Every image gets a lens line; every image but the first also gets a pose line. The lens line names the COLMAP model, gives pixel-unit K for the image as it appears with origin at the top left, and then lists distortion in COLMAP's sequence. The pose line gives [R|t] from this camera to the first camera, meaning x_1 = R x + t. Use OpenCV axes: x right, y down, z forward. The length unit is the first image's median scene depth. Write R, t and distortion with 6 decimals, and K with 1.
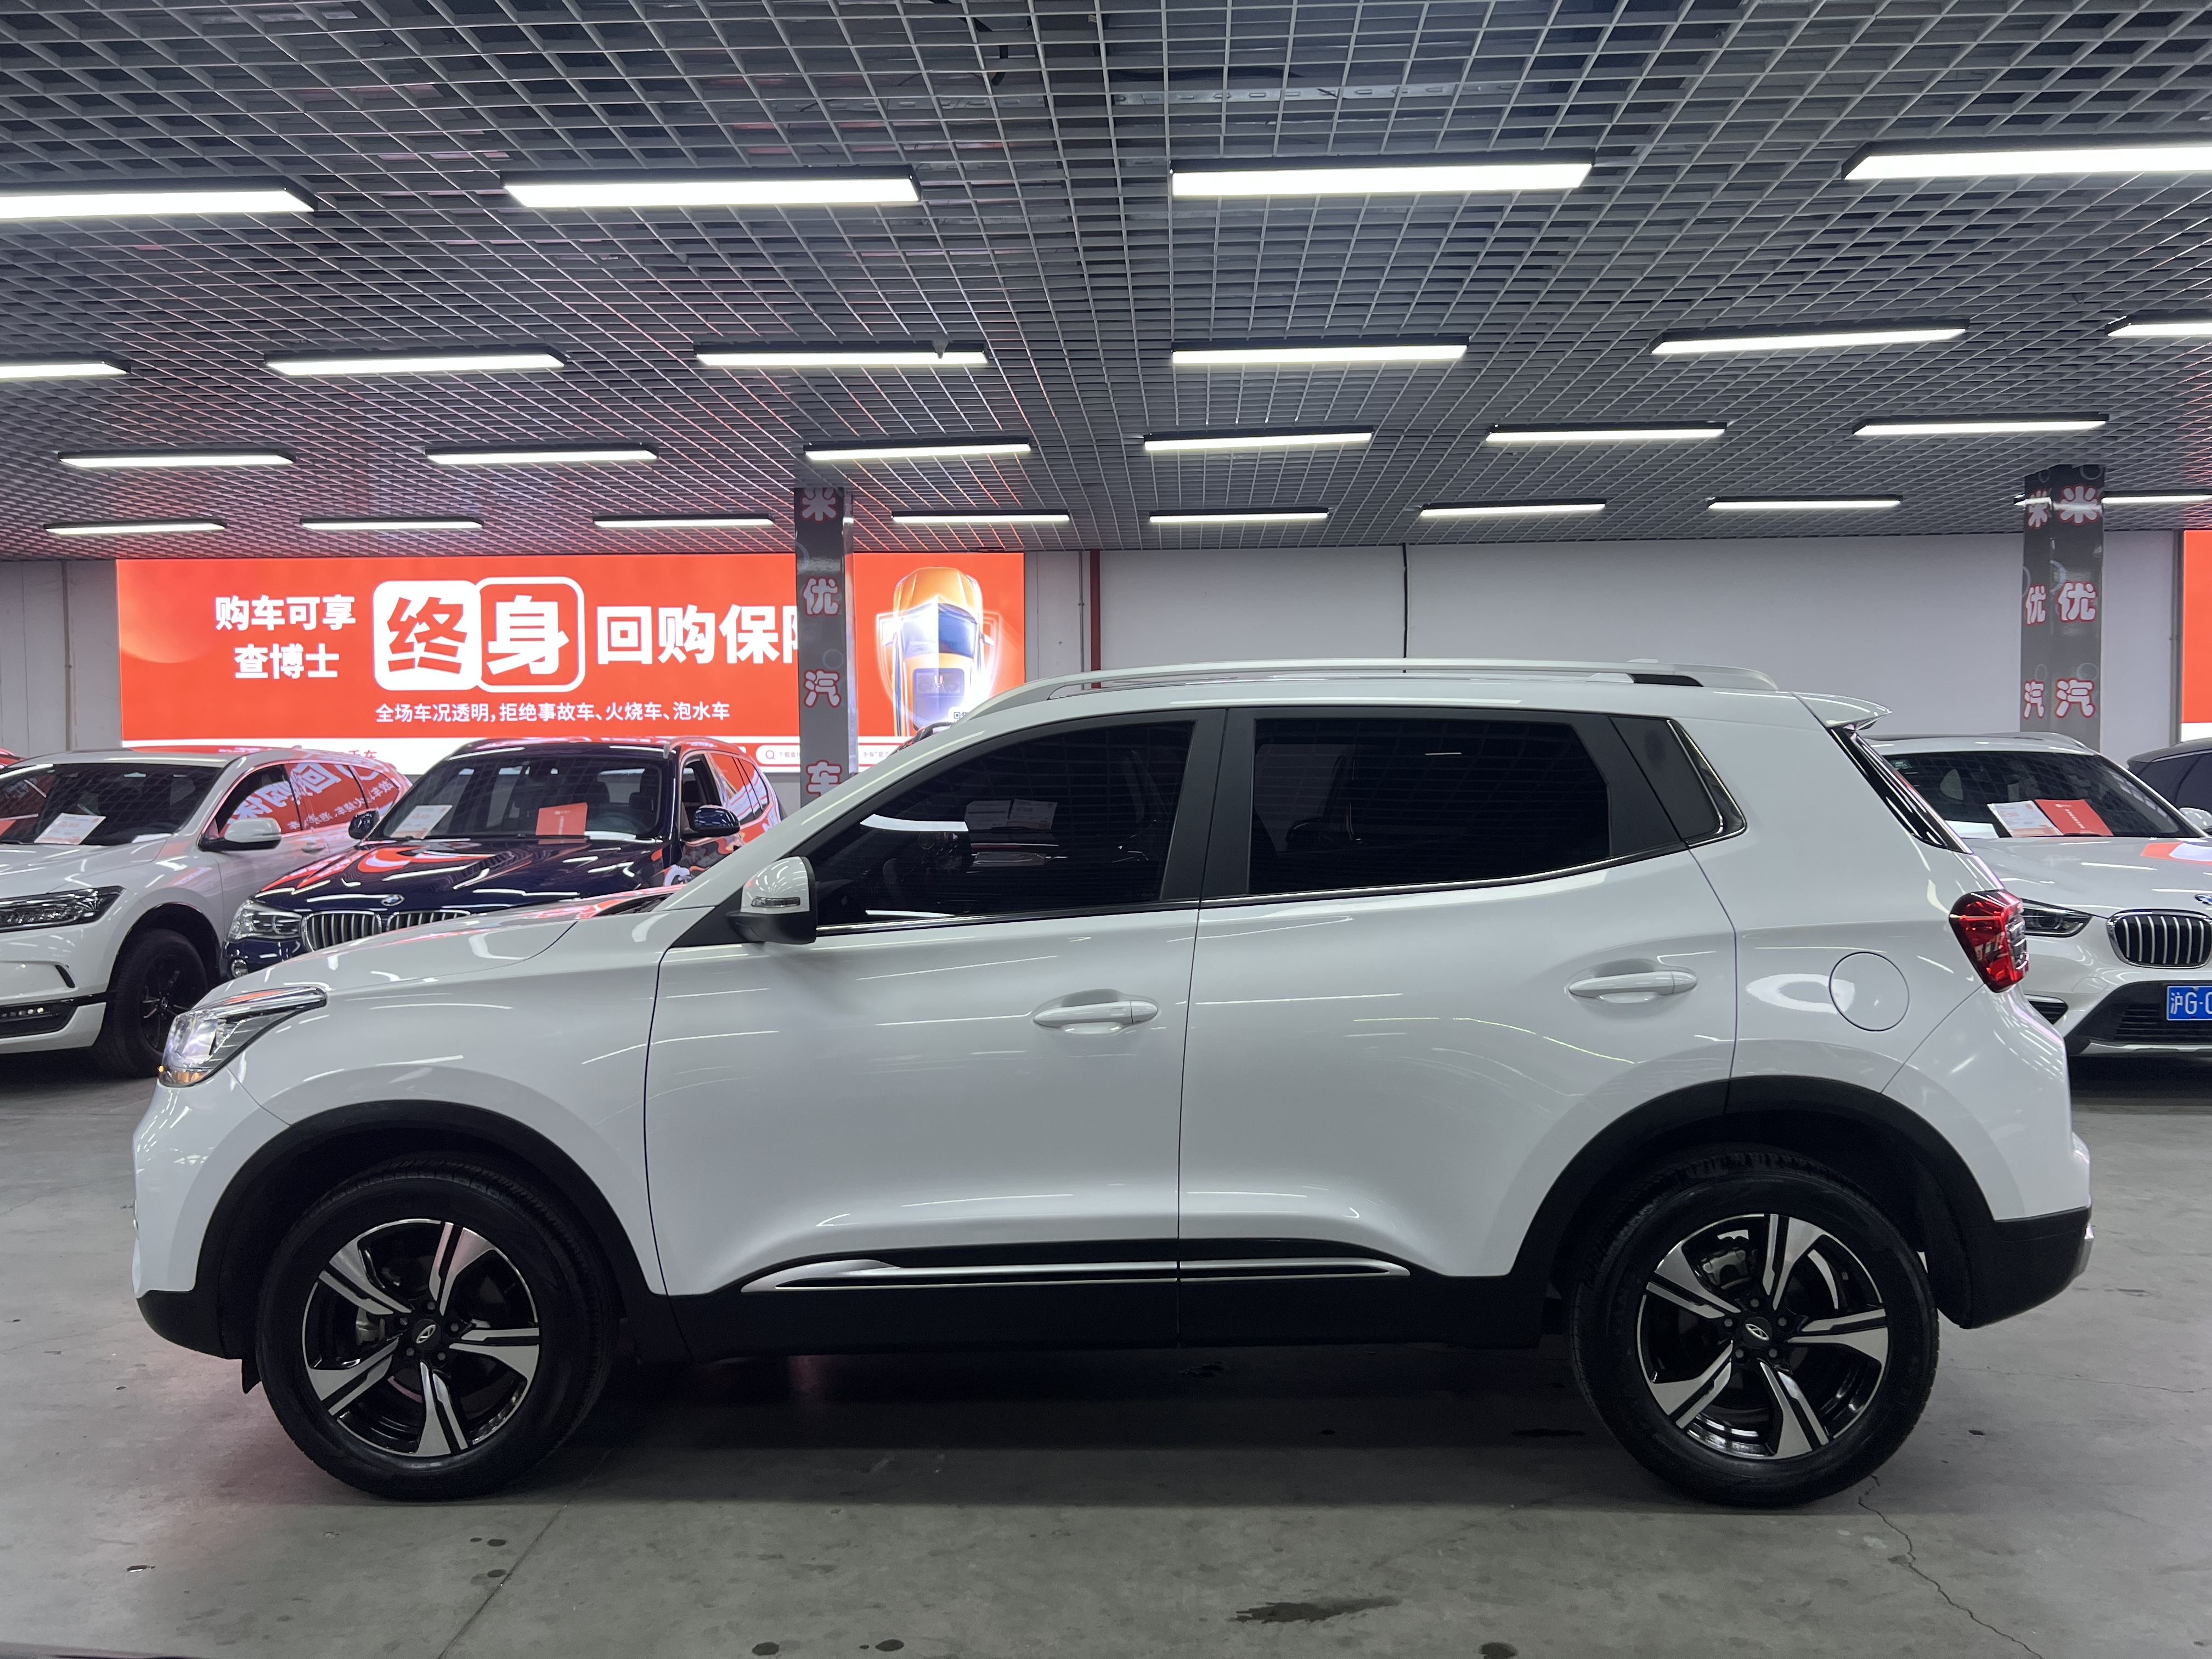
lens RADIAL K [[1654.9, 0, 1137.6], [0, 1654.9, 847.5], [0, 0, 1]] dist [0.070454, -0.082477]
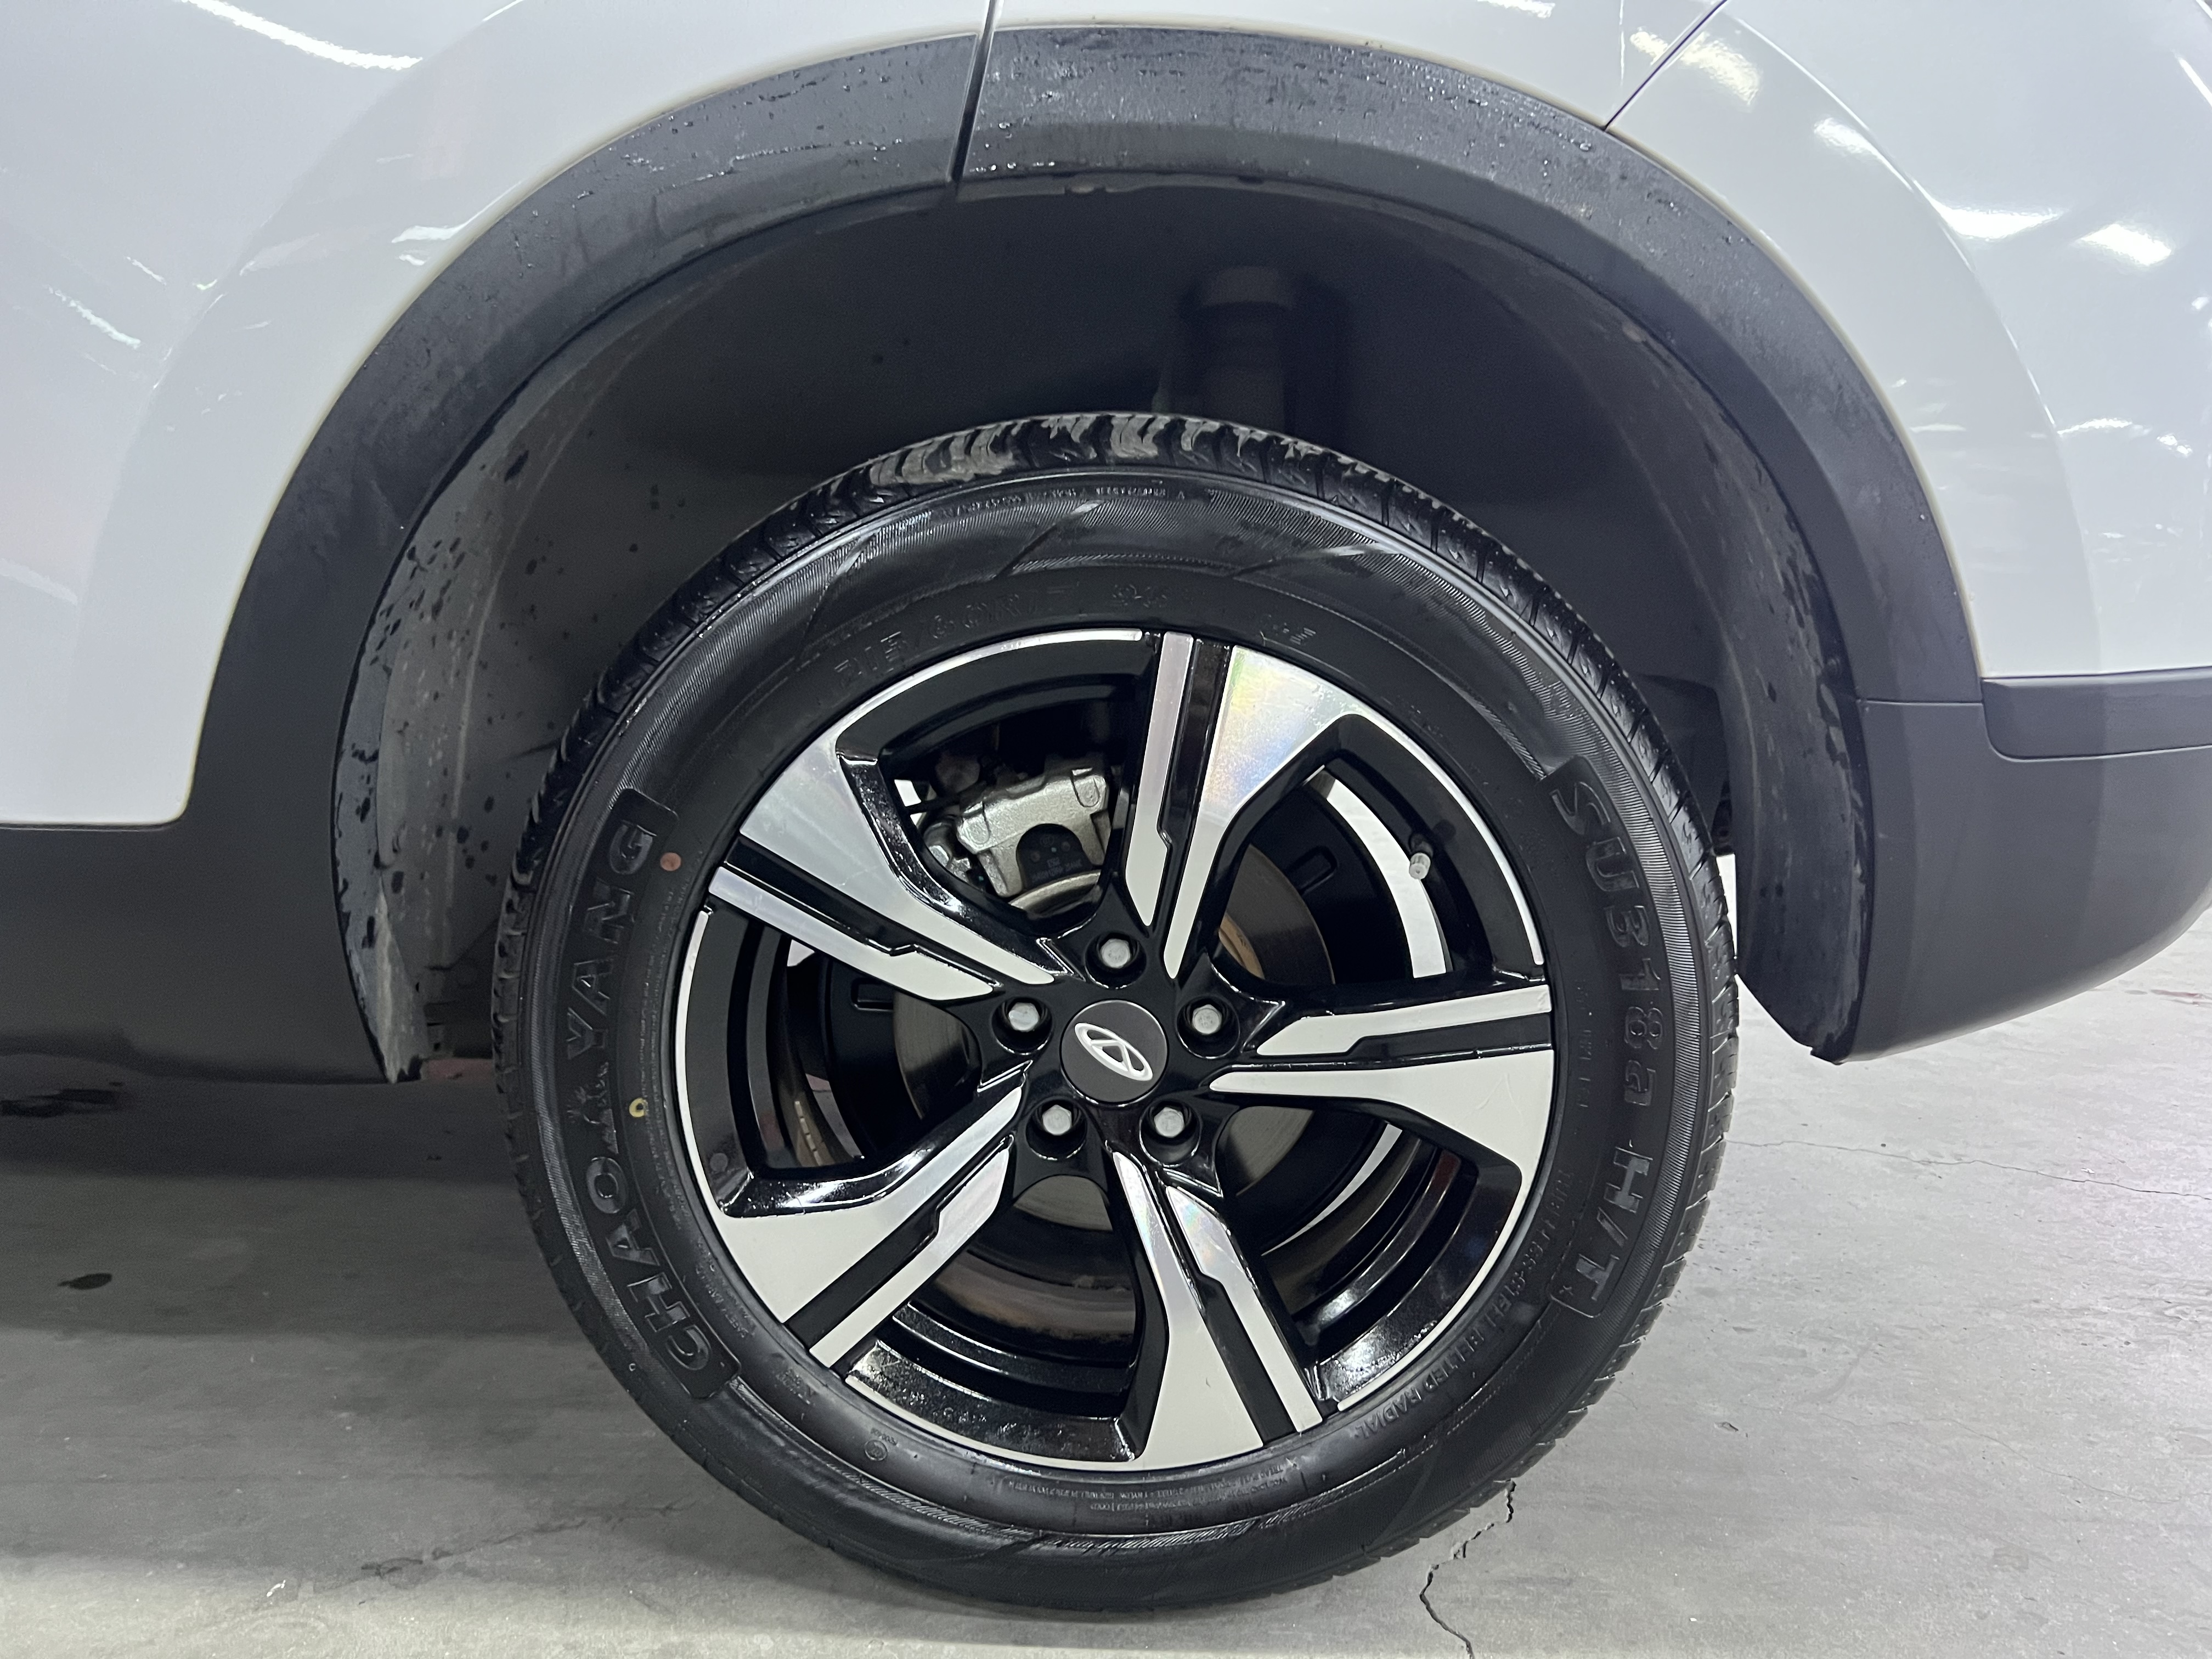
lens RADIAL K [[1654.9, 0, 1137.6], [0, 1654.9, 847.5], [0, 0, 1]] dist [0.070454, -0.082477]
pose [[0.998690, 0.037341, 0.034994, 0.364944], [-0.042952, 0.983367, 0.176476, 0.205986], [-0.027822, -0.177747, 0.983683, 0.730795]]
